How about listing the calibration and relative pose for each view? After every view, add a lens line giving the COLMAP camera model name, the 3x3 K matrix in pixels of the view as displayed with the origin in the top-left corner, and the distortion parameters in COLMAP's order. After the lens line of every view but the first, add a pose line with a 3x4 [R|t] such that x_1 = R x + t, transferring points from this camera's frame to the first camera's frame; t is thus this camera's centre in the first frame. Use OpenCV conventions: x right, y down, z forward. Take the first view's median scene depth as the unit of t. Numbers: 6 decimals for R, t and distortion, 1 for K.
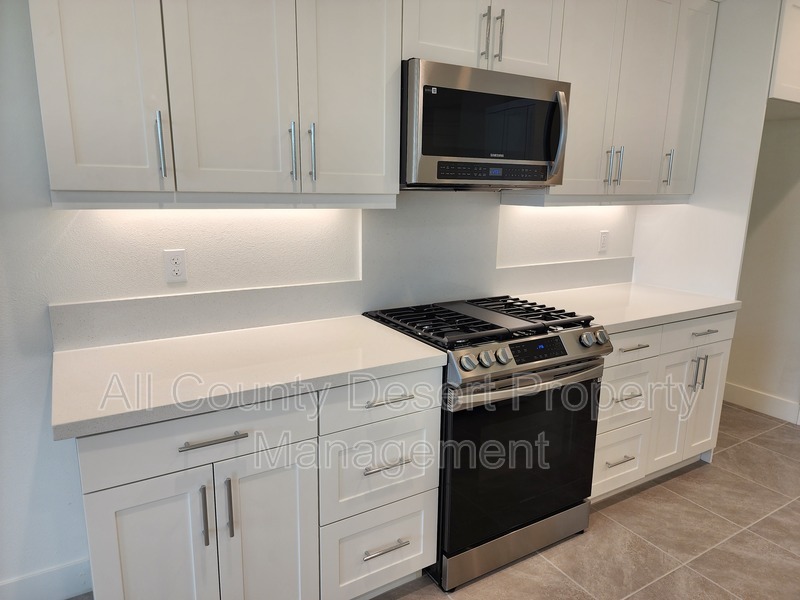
lens RADIAL K [[541.8, 0, 400.0], [0, 541.8, 300.0], [0, 0, 1]] dist [-0.008678, -0.005333]
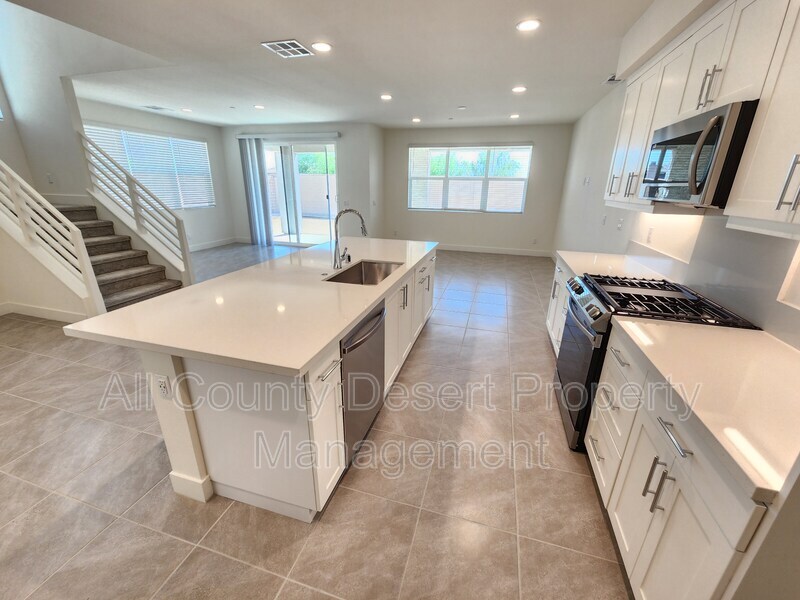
lens RADIAL K [[328.2, 0, 400.0], [0, 328.2, 300.0], [0, 0, 1]] dist [0.000328, -0.000177]
pose [[-0.741227, 0.188988, -0.644102, 1.341052], [-0.176934, 0.870607, 0.459062, -0.267865], [0.647516, 0.454233, -0.611878, 1.216764]]
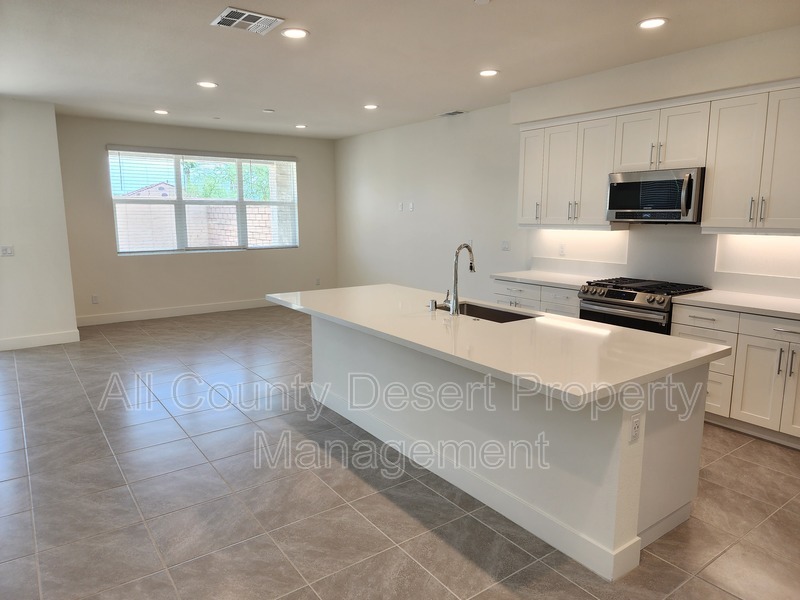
lens RADIAL K [[541.8, 0, 400.0], [0, 541.8, 300.0], [0, 0, 1]] dist [-0.008678, -0.005333]
pose [[0.068918, 0.132940, -0.988725, 2.305634], [-0.215778, 0.969608, 0.115329, 0.054465], [0.974007, 0.205397, 0.095509, -0.096149]]
